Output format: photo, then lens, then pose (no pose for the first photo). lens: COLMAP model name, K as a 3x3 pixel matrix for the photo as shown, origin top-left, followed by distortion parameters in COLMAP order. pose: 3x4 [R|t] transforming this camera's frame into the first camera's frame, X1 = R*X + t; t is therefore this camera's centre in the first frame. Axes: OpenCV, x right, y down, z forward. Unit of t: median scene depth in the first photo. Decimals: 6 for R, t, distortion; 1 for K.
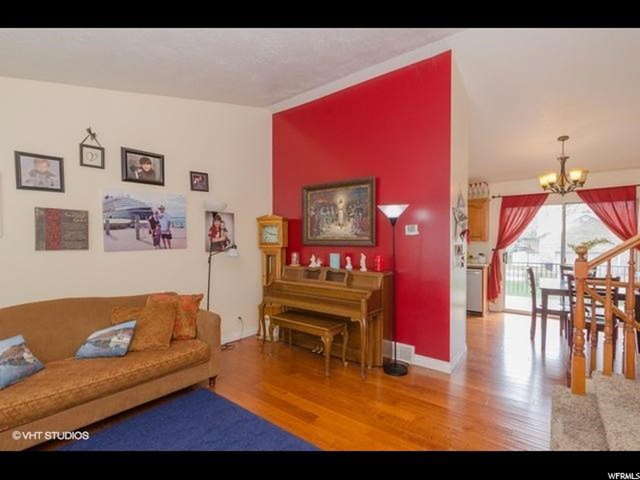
lens RADIAL K [[304.4, 0, 318.6], [0, 304.4, 242.7], [0, 0, 1]] dist [-0.000395, -0.002058]
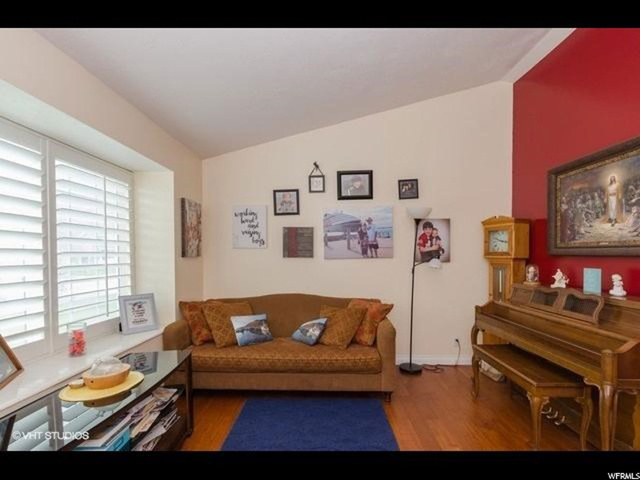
lens RADIAL K [[304.4, 0, 314.1], [0, 304.4, 257.1], [0, 0, 1]] dist [-0.000395, -0.002058]
pose [[0.596610, 0.005133, -0.802515, 0.231278], [-0.003046, 0.999987, 0.004131, 0.013415], [0.802526, -0.000020, 0.596618, 0.206861]]
